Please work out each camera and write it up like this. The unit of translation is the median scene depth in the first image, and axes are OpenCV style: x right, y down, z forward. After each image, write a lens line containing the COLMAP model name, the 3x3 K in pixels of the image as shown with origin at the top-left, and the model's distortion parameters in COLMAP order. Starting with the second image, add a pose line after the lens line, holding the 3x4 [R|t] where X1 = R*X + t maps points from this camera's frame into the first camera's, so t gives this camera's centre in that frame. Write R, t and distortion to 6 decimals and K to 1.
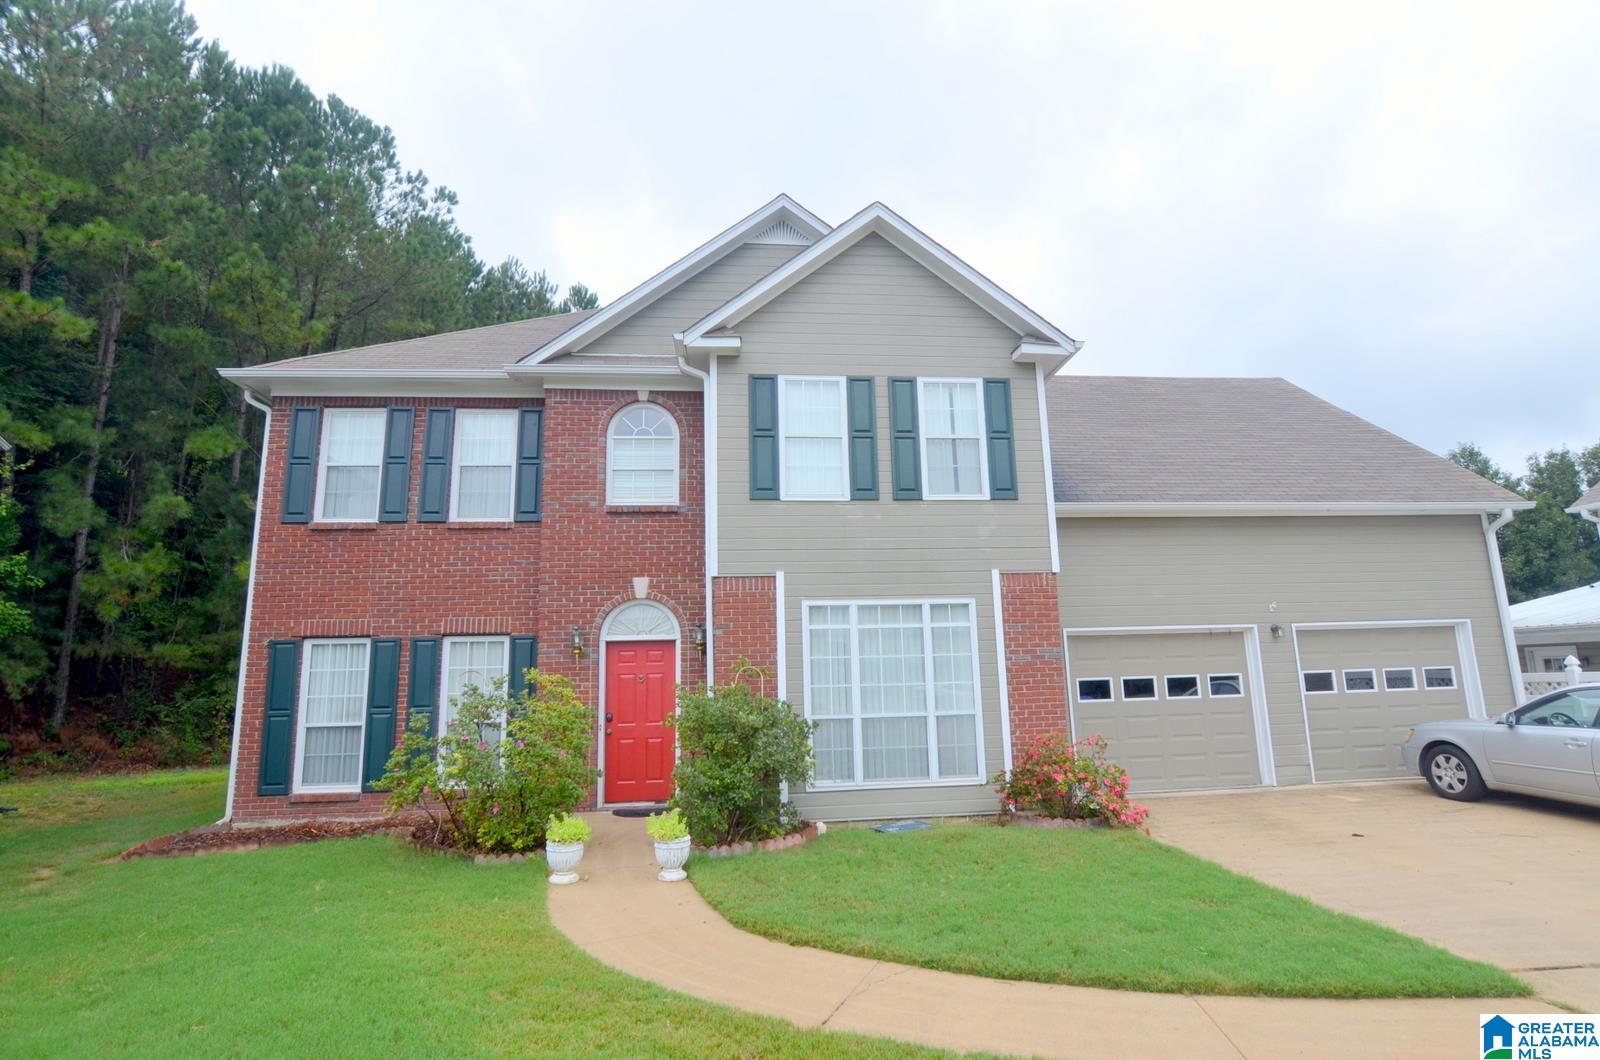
lens RADIAL K [[778.5, 0, 802.3], [0, 778.5, 532.7], [0, 0, 1]] dist [-0.030061, 0.008214]
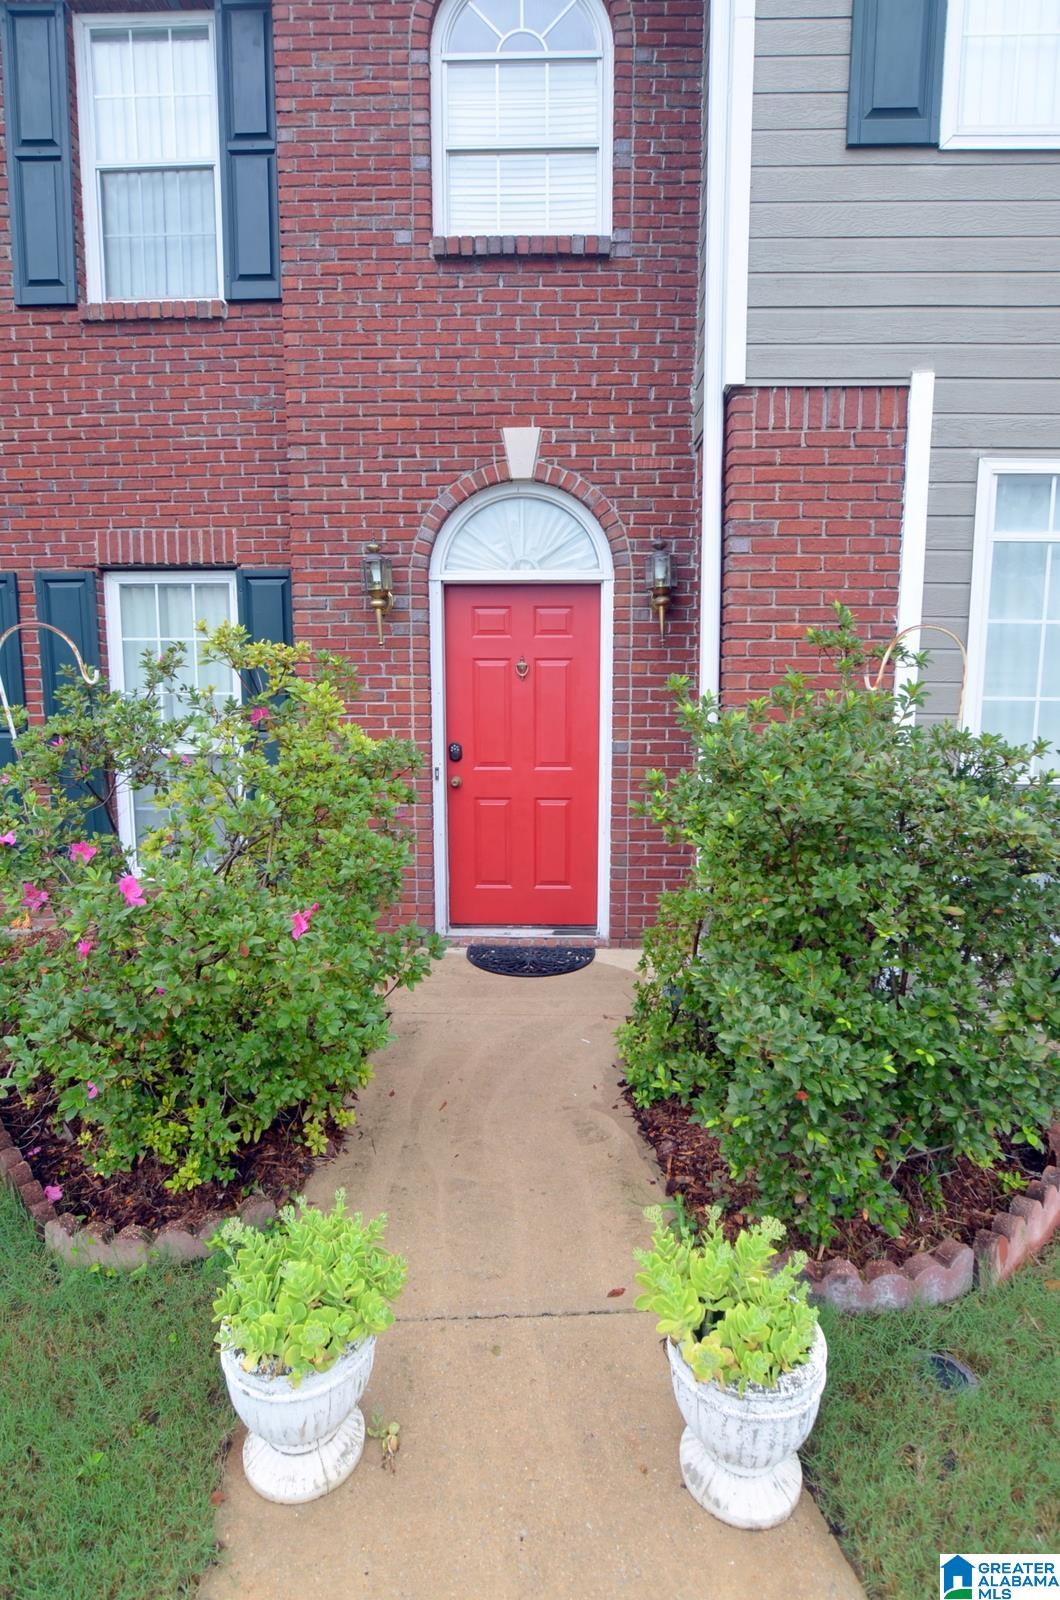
lens RADIAL K [[846.0, 0, 531.2], [0, 846.0, 791.4], [0, 0, 1]] dist [-0.027500, 0.012444]
pose [[0.989540, 0.043571, -0.137525, -0.131647], [0.000279, 0.952719, 0.303853, 0.105969], [0.144261, -0.300713, 0.942741, 0.516920]]
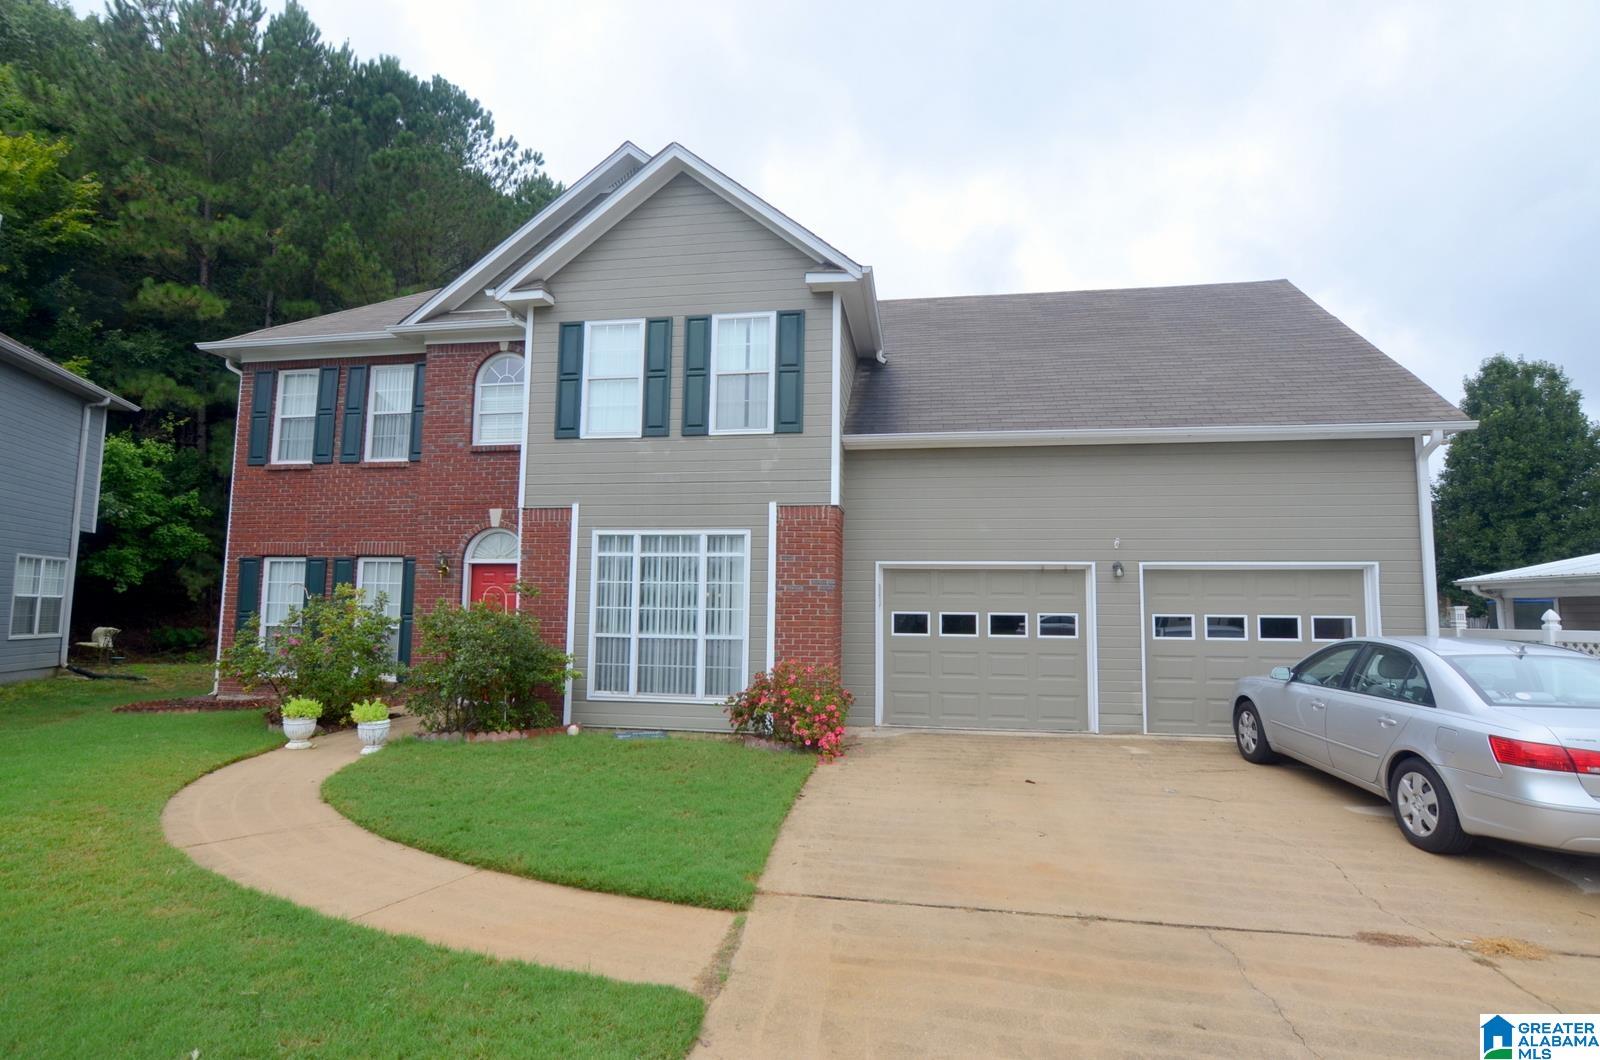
lens RADIAL K [[778.5, 0, 802.3], [0, 778.5, 532.7], [0, 0, 1]] dist [-0.030061, 0.008214]
pose [[0.965612, 0.011114, -0.259749, 0.522517], [0.011928, 0.996140, 0.086965, -0.001097], [0.259713, -0.087073, 0.961752, 0.019530]]
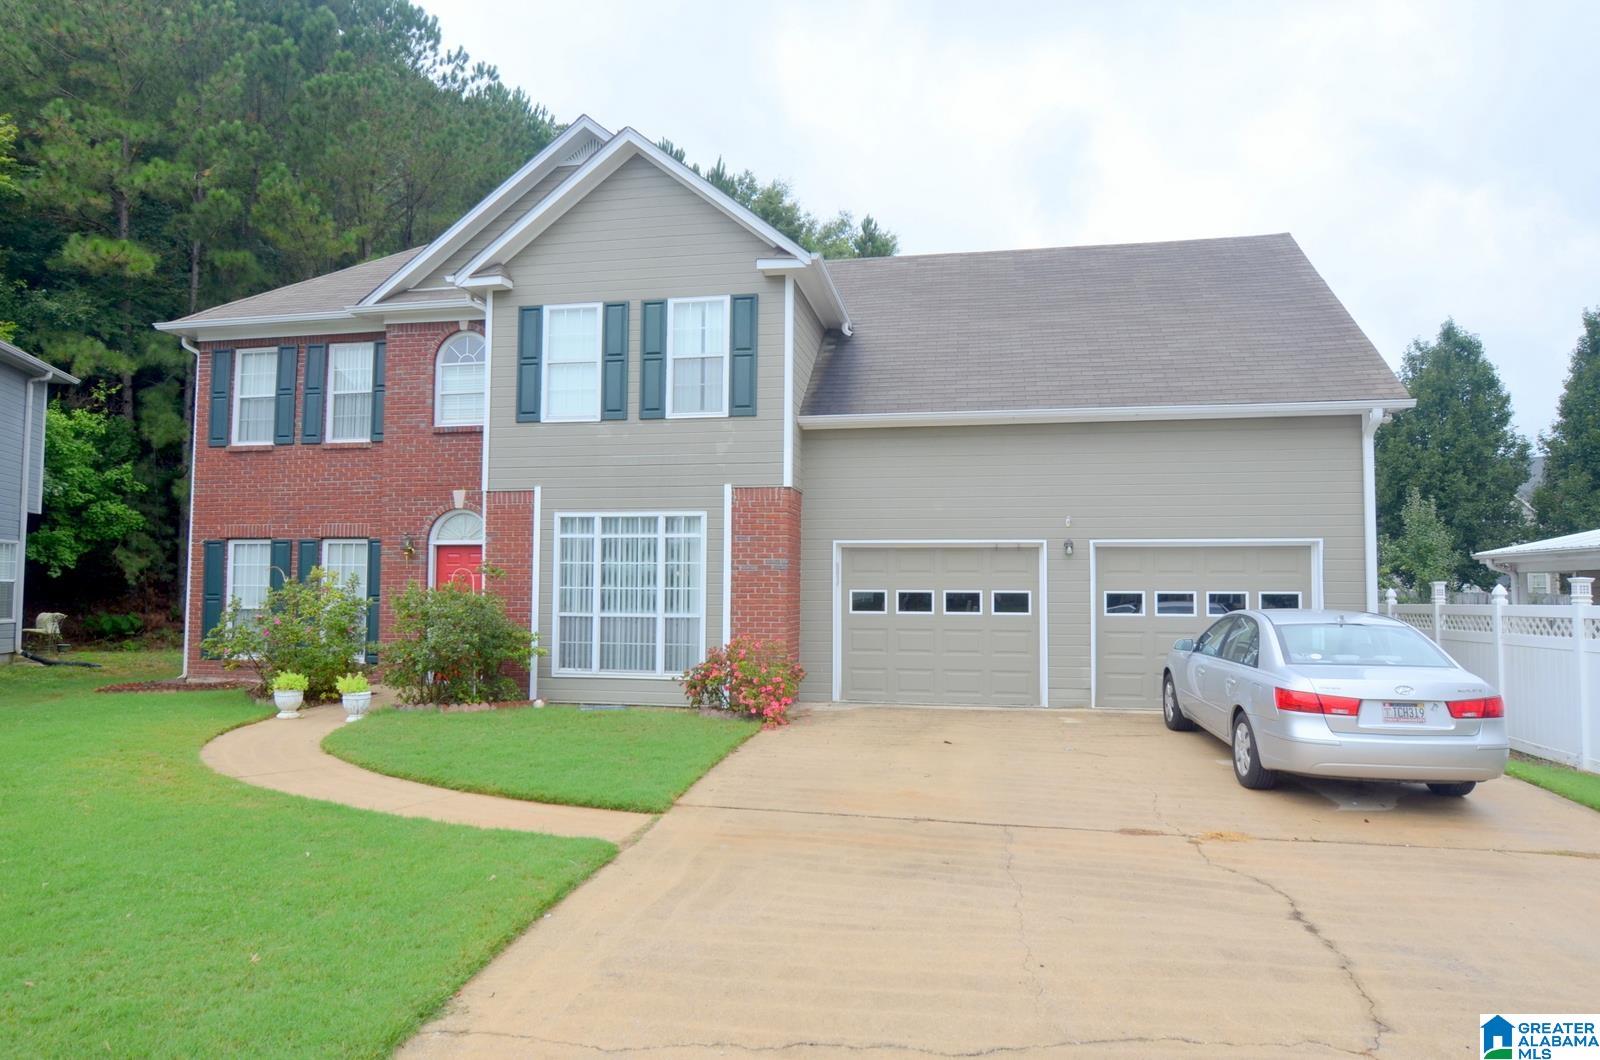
lens RADIAL K [[973.4, 0, 800.0], [0, 973.4, 530.0], [0, 0, 1]] dist [-0.028331, 0.003491]
pose [[0.957719, 0.012855, -0.287416, 0.681841], [0.023720, 0.992072, 0.123411, -0.048507], [0.286724, -0.125010, 0.949822, -0.217753]]
